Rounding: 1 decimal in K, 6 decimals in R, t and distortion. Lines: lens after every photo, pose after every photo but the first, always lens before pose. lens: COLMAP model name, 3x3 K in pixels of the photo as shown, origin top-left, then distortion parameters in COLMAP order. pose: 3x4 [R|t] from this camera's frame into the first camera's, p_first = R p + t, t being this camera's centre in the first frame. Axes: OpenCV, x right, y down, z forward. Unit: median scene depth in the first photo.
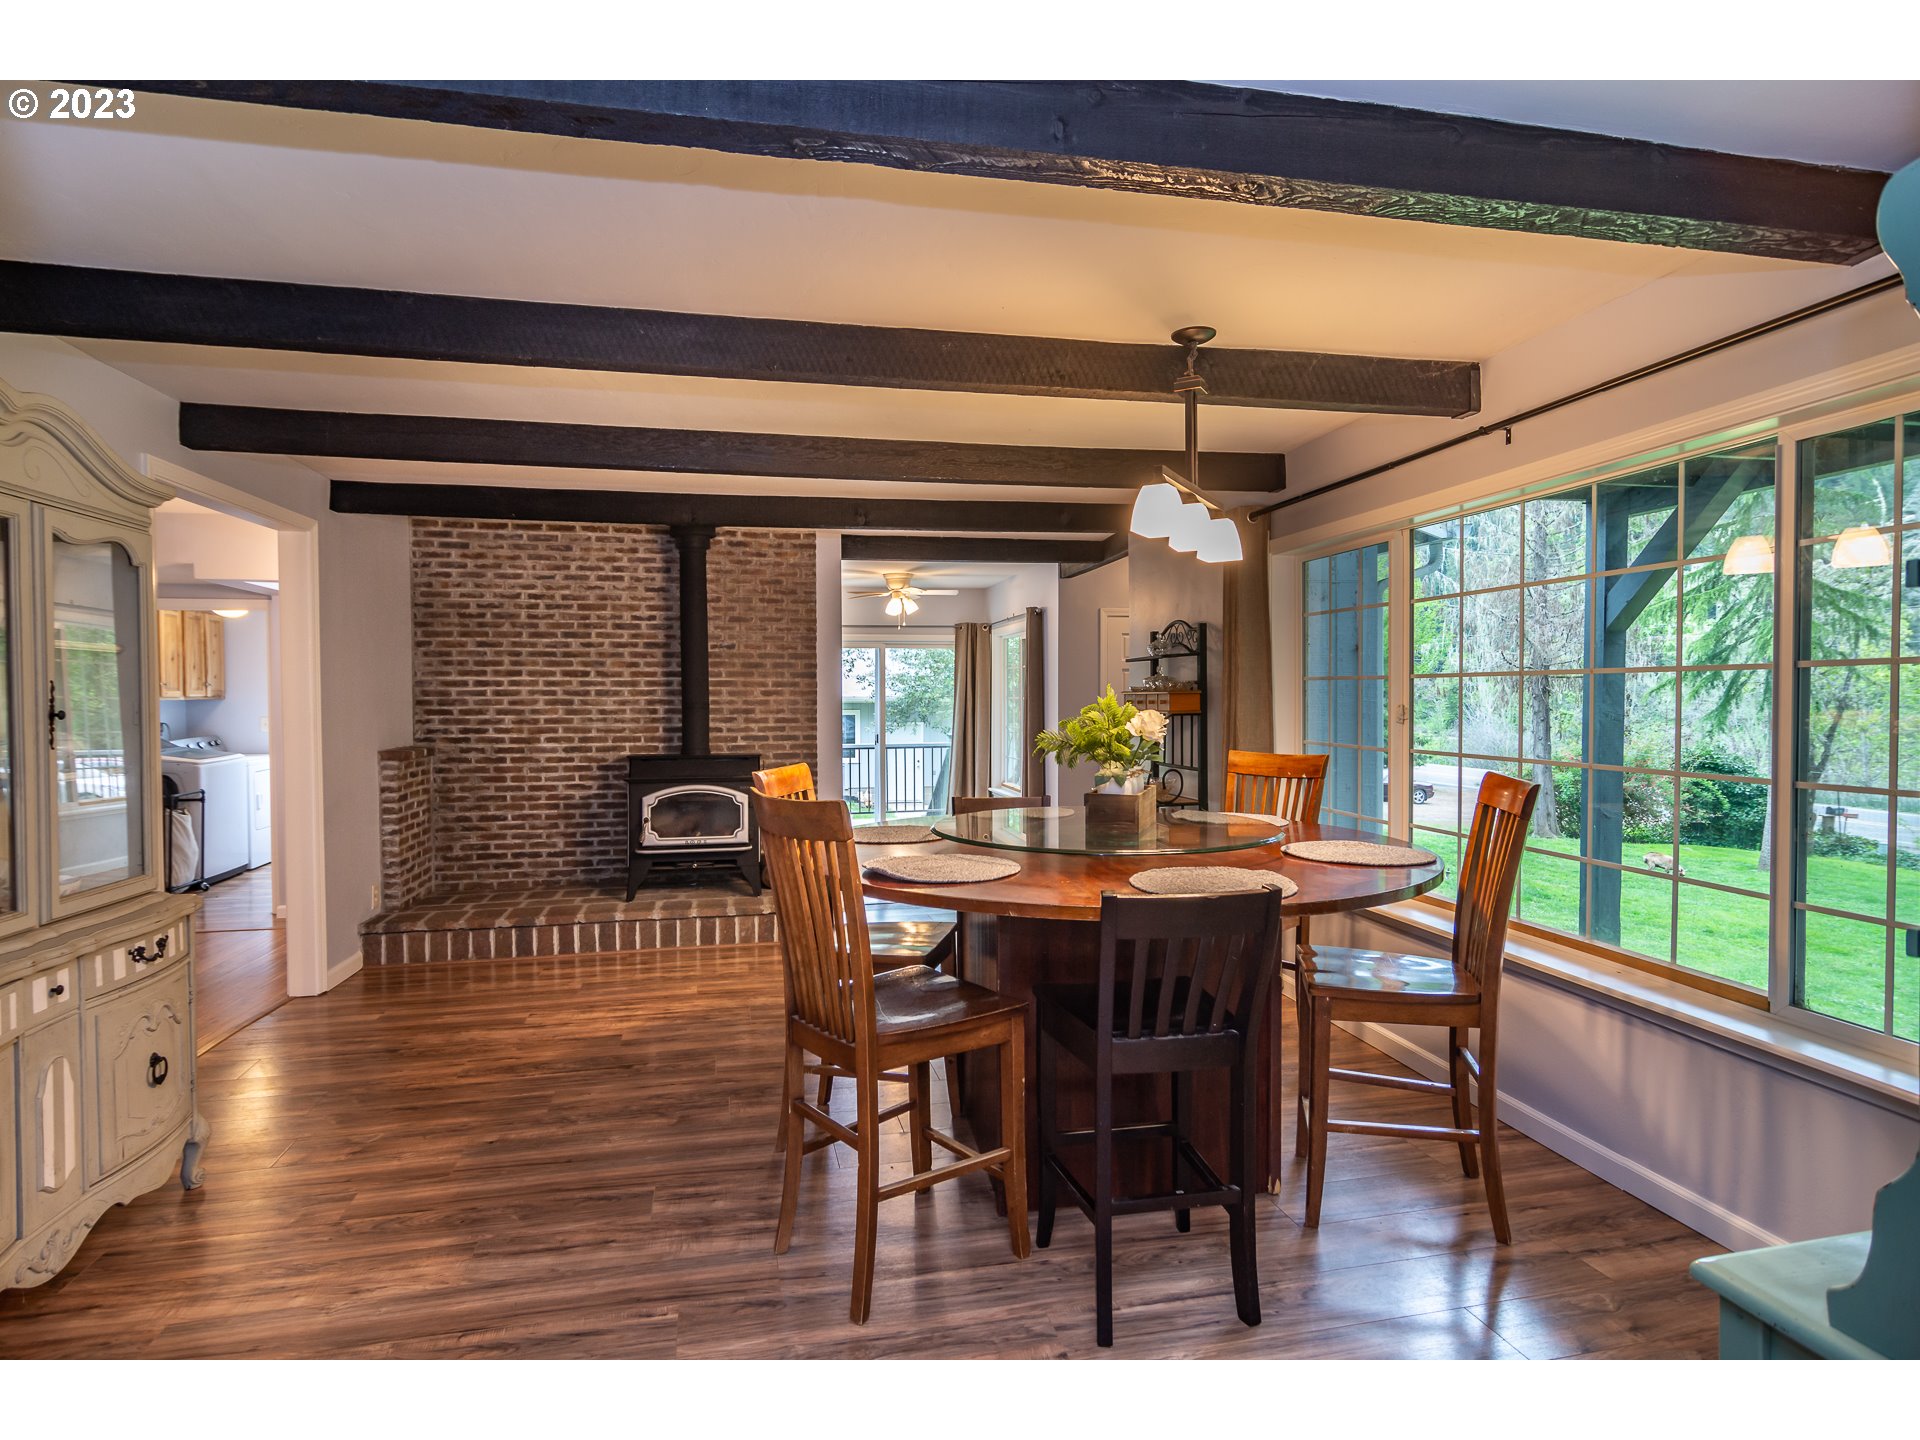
lens RADIAL K [[1036.5, 0, 940.1], [0, 1036.5, 720.2], [0, 0, 1]] dist [0.000380, 0.001243]
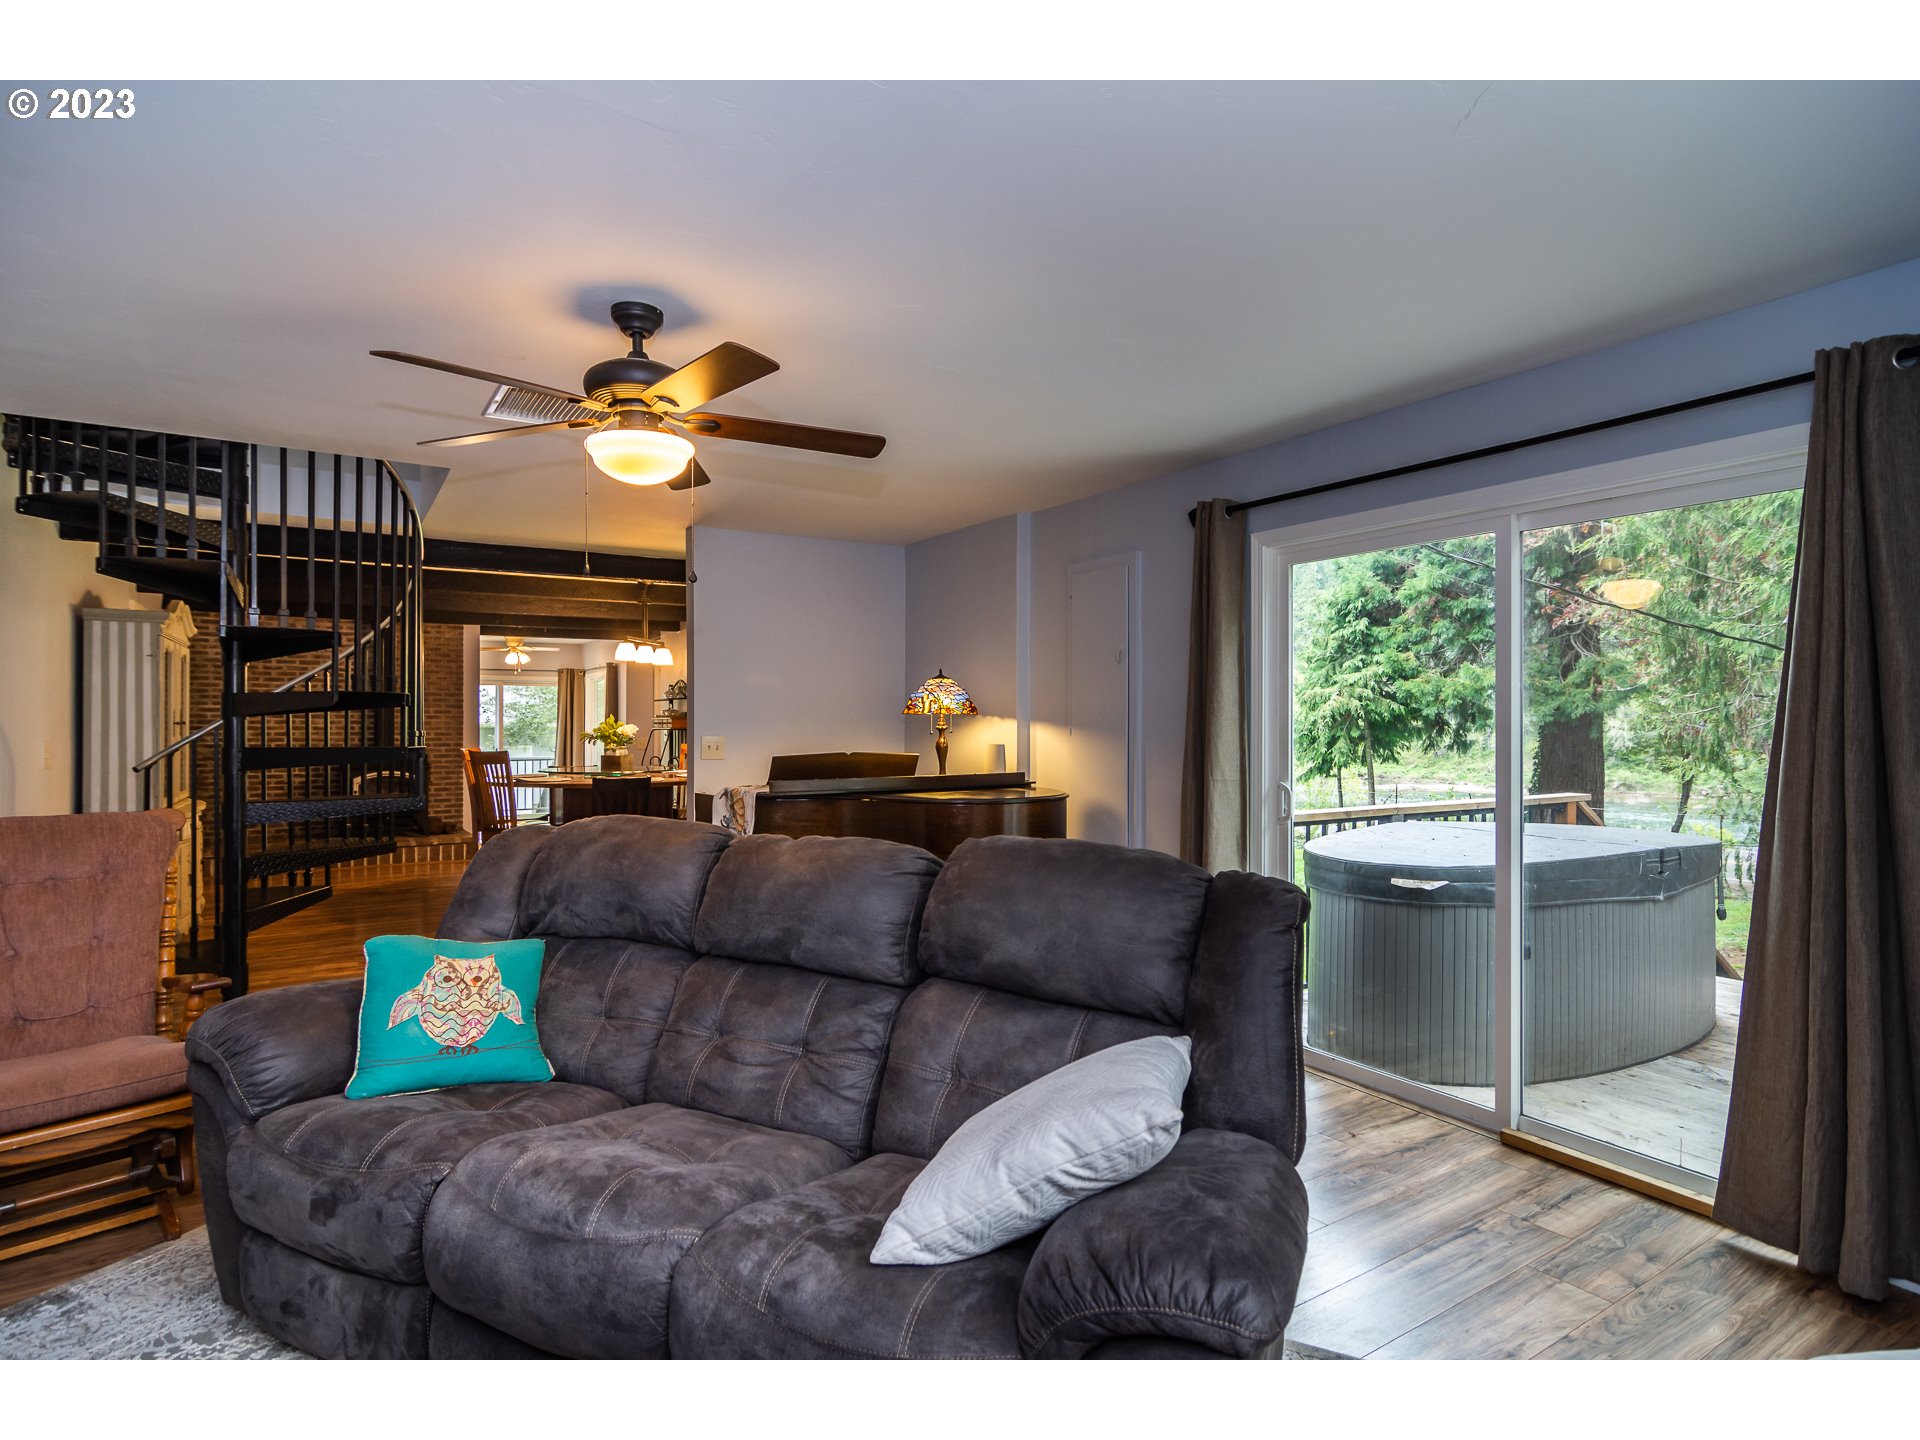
lens RADIAL K [[1036.5, 0, 940.1], [0, 1036.5, 720.2], [0, 0, 1]] dist [0.000380, 0.001243]
pose [[0.936177, 0.002797, 0.351519, 0.009548], [0.006351, 0.999671, -0.024866, 0.024095], [-0.351473, 0.025511, 0.935850, -0.808291]]
